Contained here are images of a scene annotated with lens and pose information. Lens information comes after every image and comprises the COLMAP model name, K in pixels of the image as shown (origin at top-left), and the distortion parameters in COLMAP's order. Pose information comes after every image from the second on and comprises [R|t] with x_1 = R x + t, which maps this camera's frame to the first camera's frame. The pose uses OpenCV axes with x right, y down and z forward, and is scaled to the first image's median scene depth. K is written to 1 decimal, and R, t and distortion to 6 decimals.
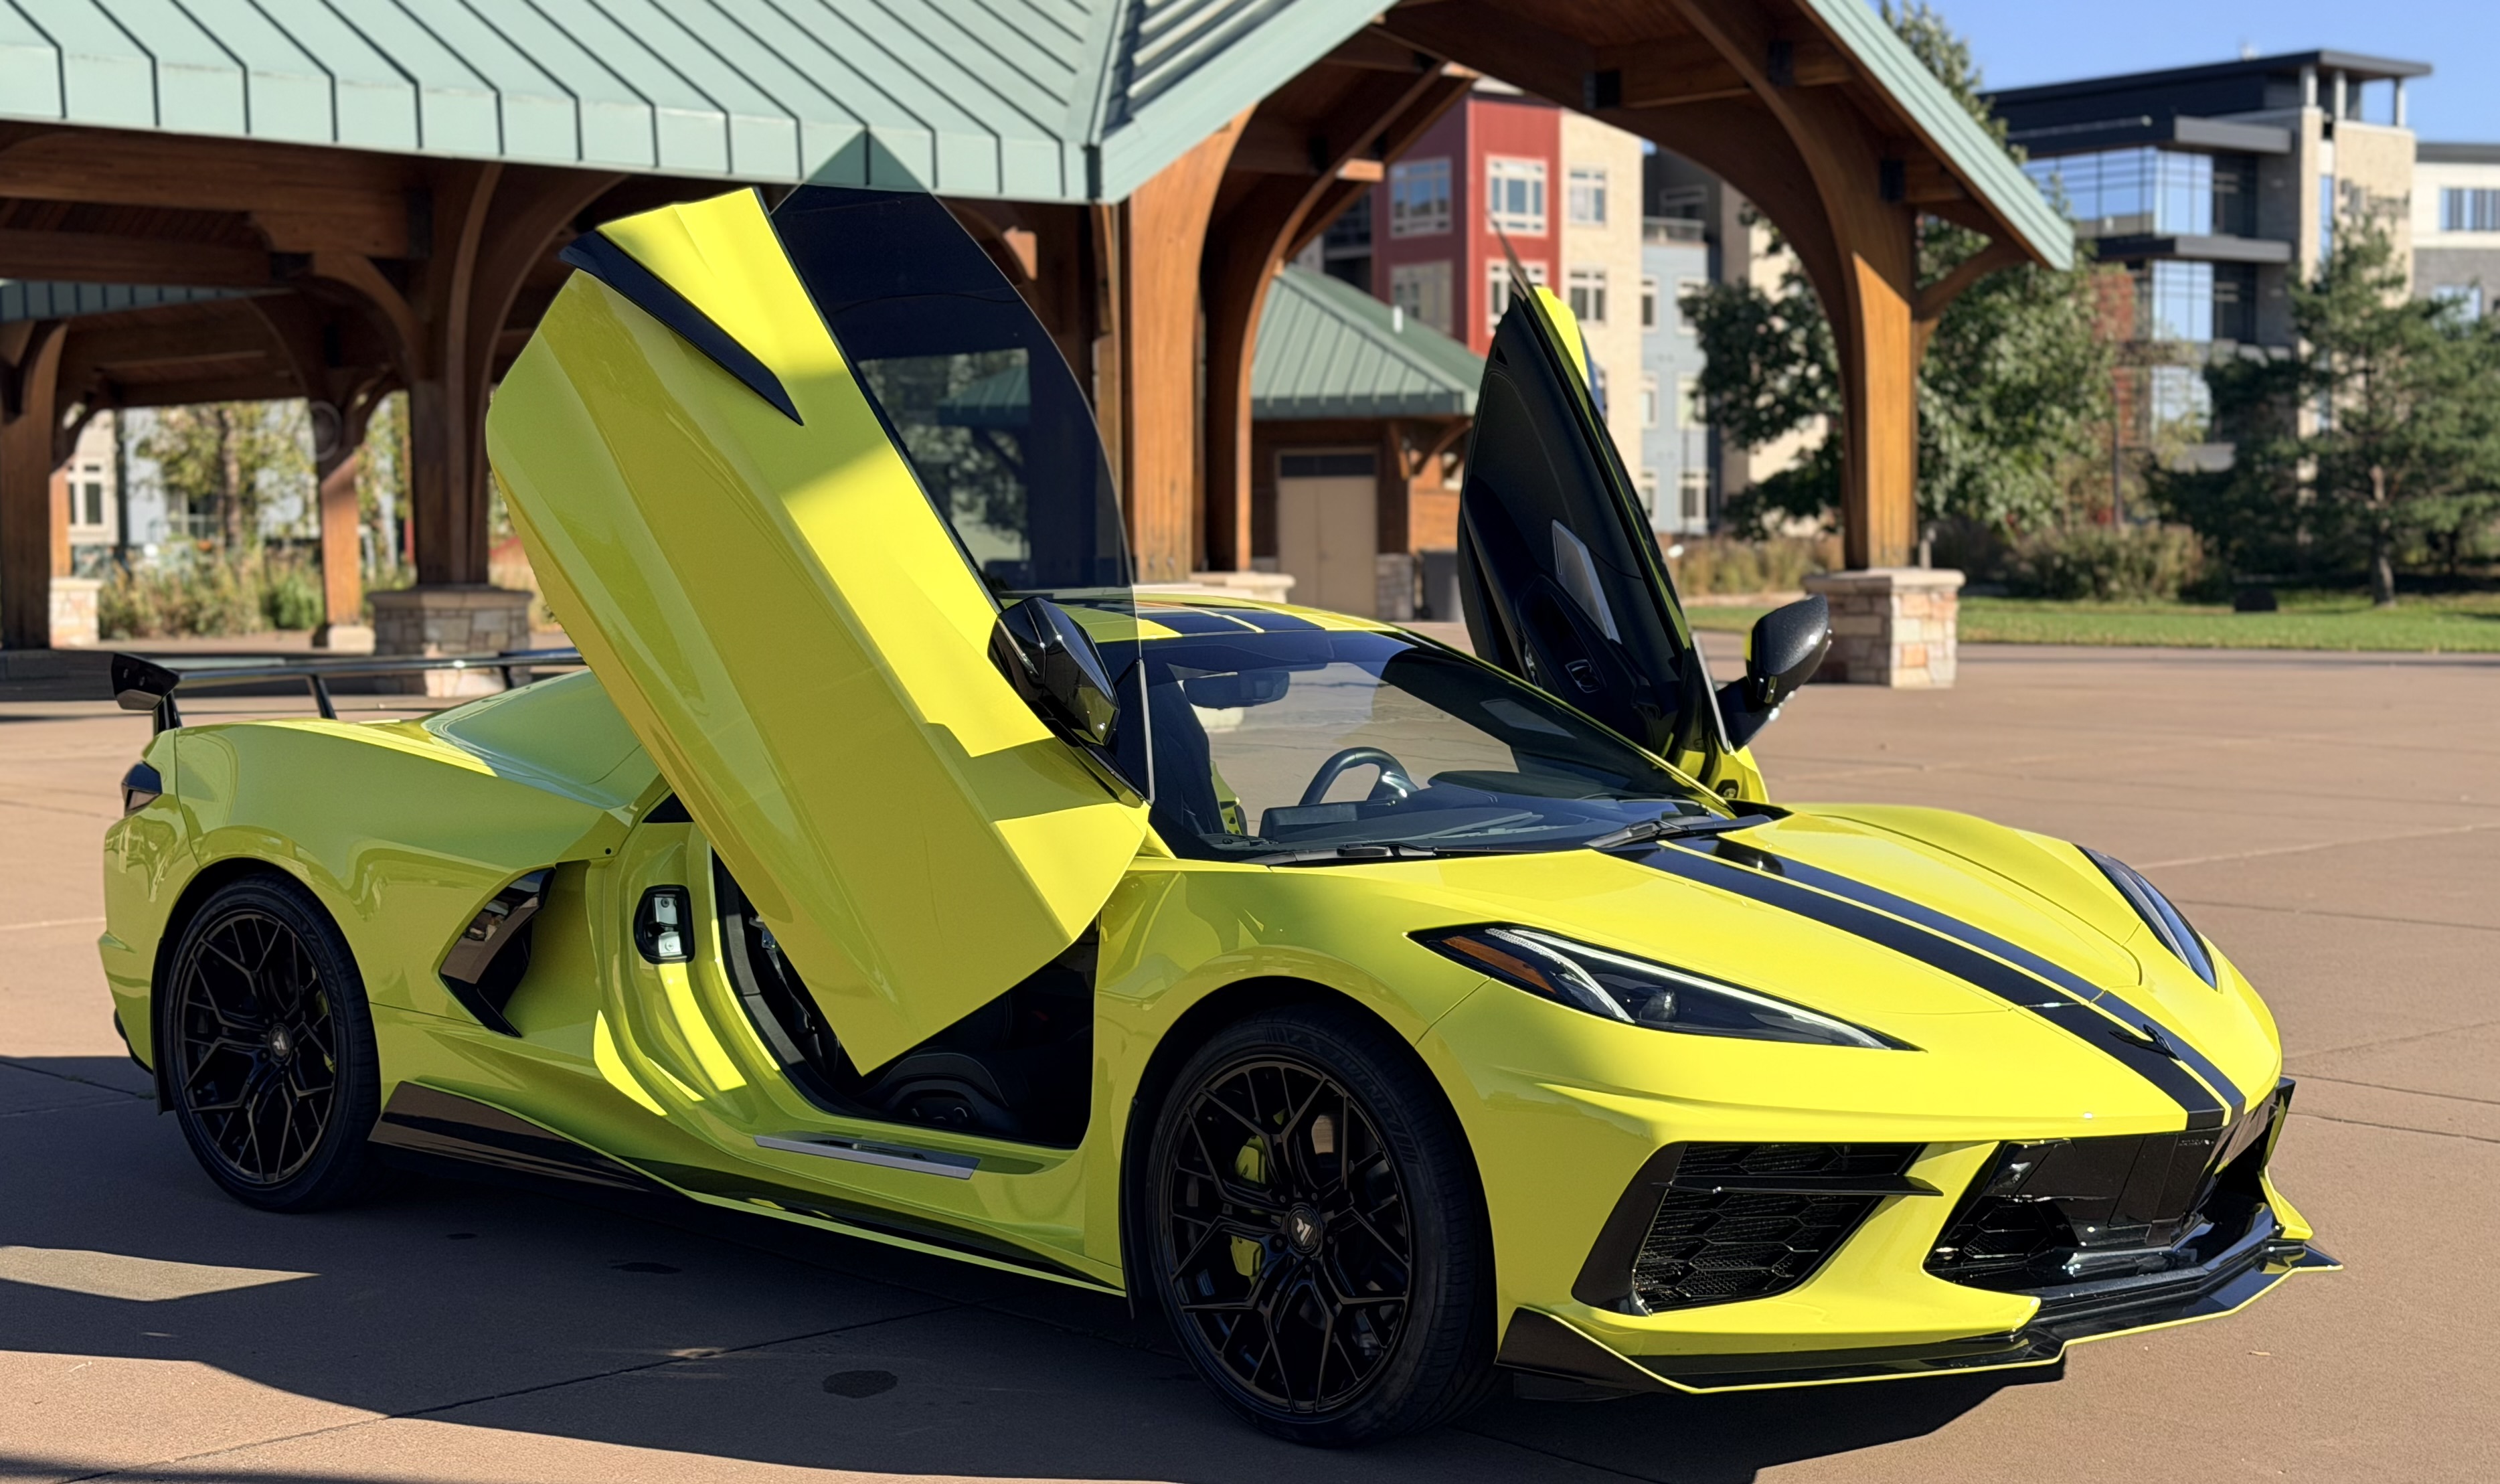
lens RADIAL K [[3886.4, 0, 1250.9], [0, 3886.4, 752.8], [0, 0, 1]] dist [0.124783, 0.000000]
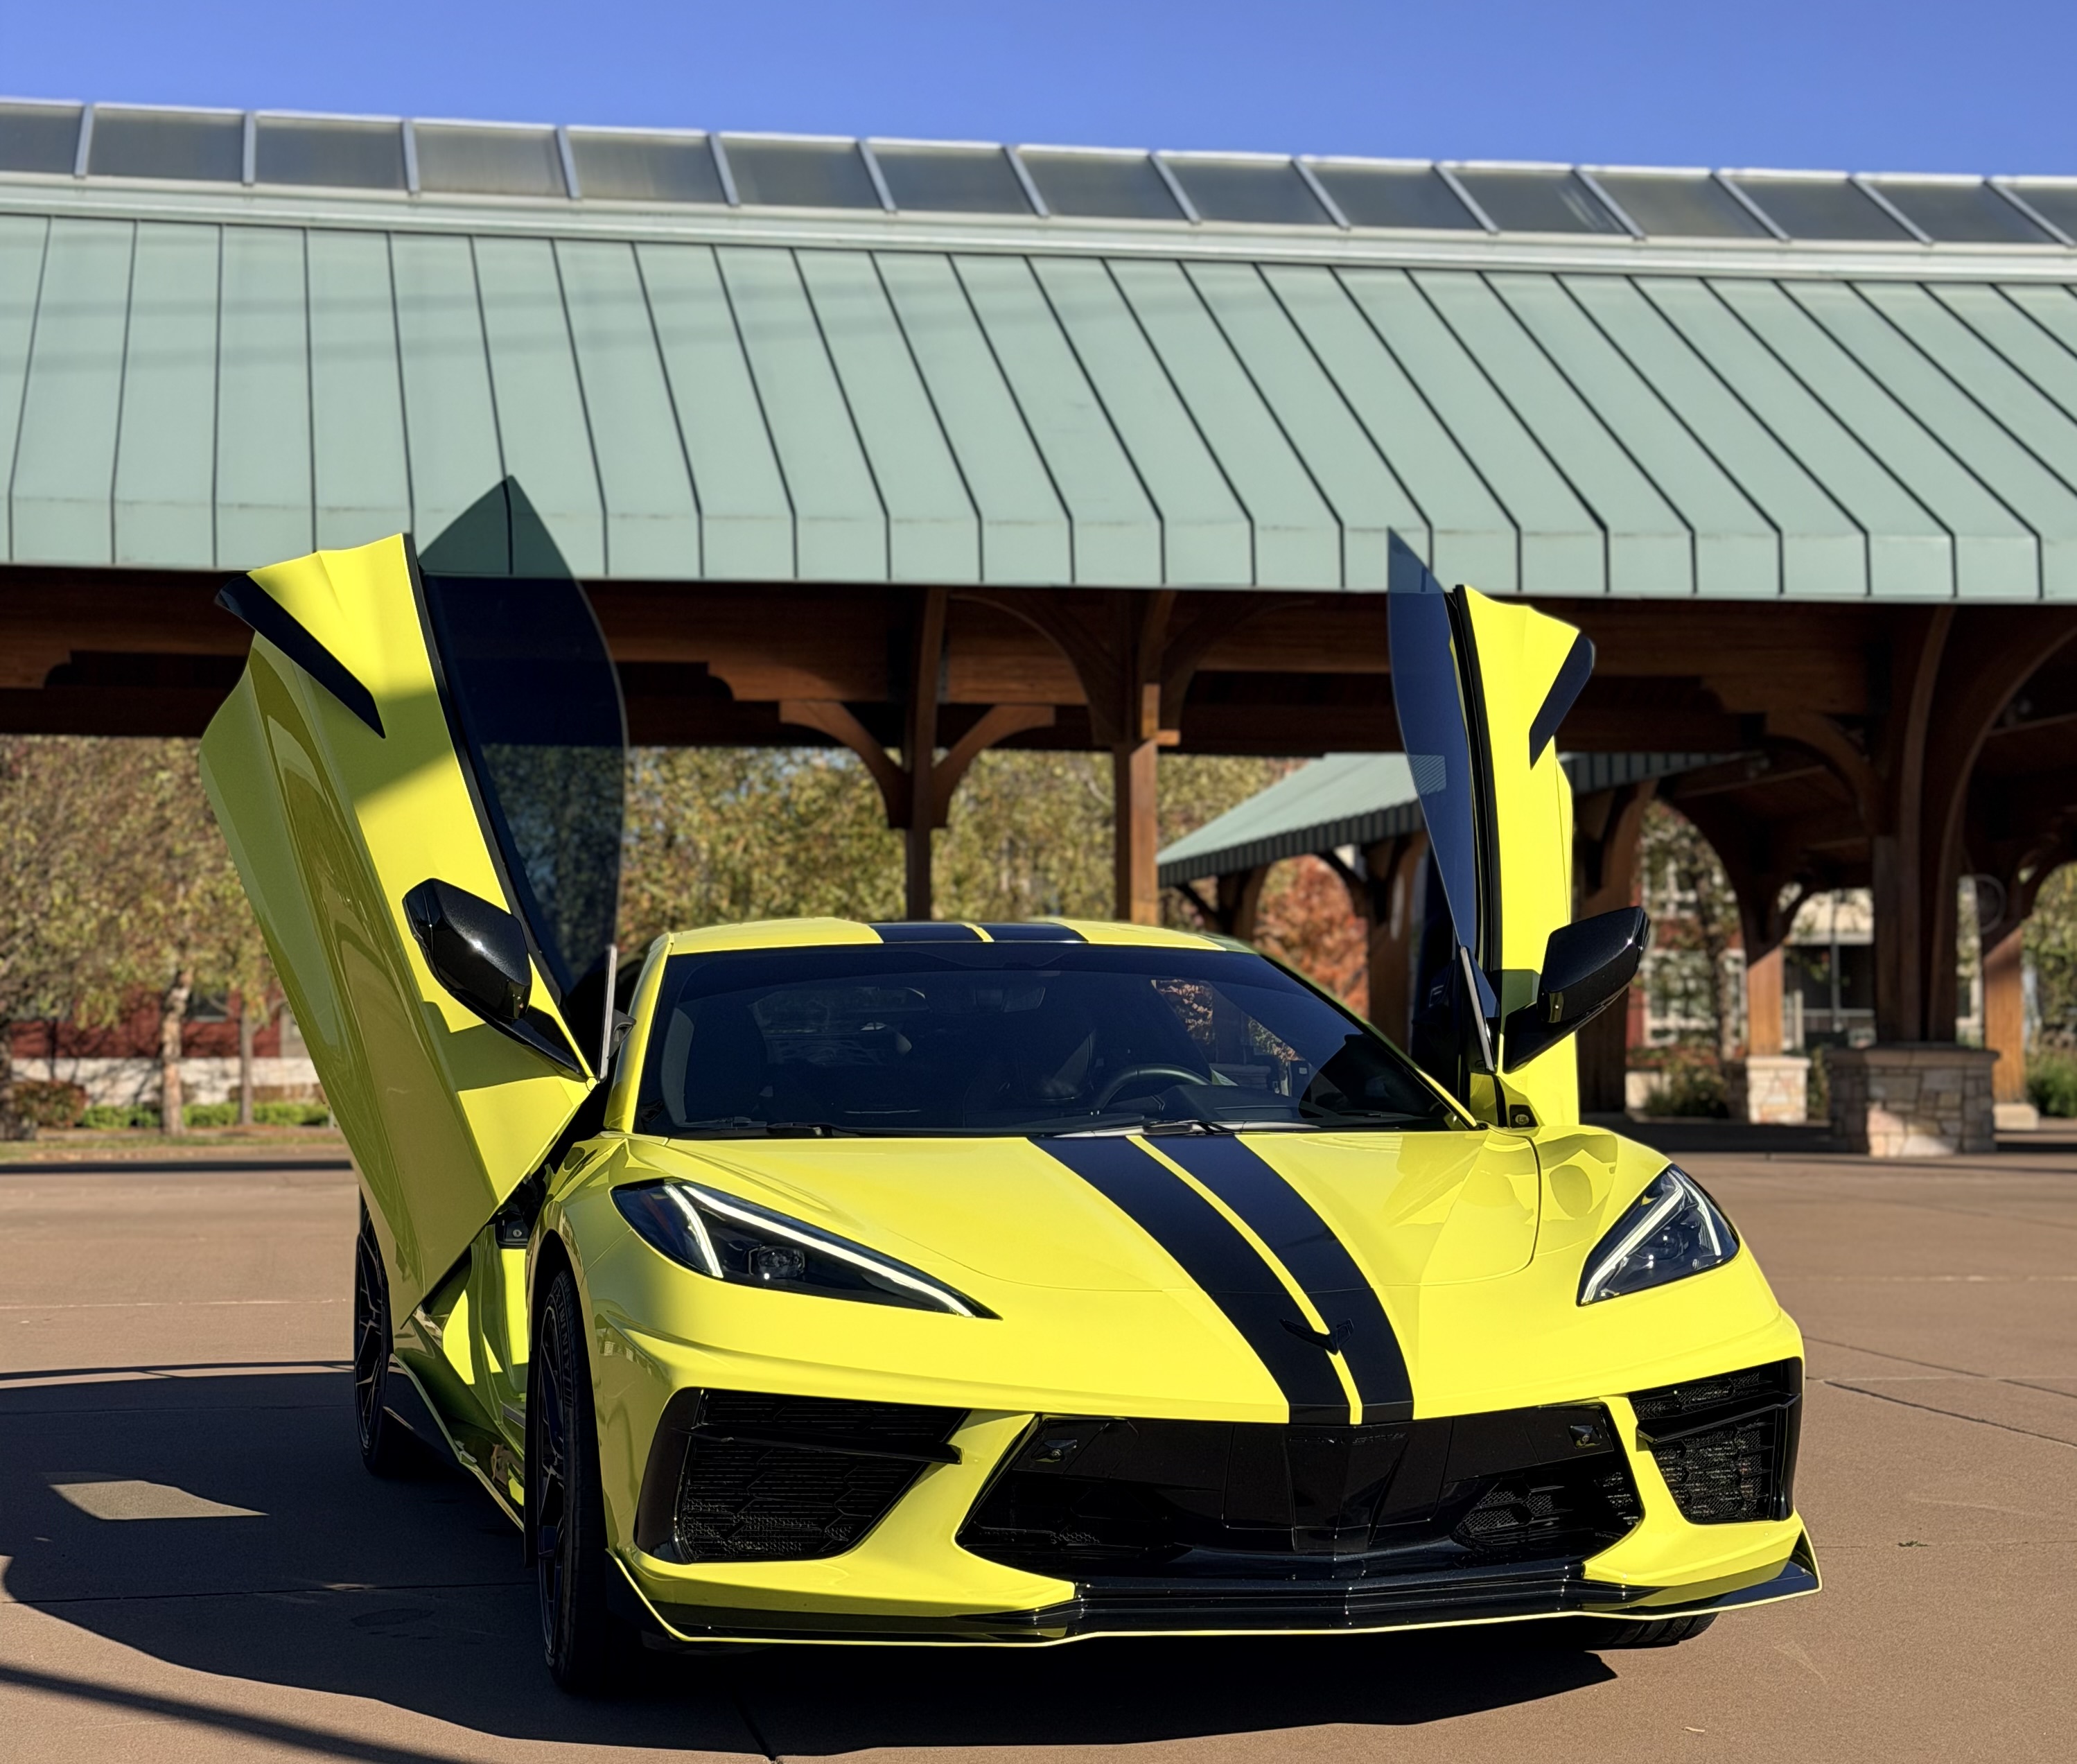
lens RADIAL K [[4048.0, 0, 1036.9], [0, 4048.0, 882.4], [0, 0, 1]] dist [0.012445, 0.000000]
pose [[0.821594, -0.020937, -0.569688, 0.197171], [-0.036174, 0.995397, -0.088753, 0.015020], [0.568924, 0.093527, 0.817055, 0.045894]]
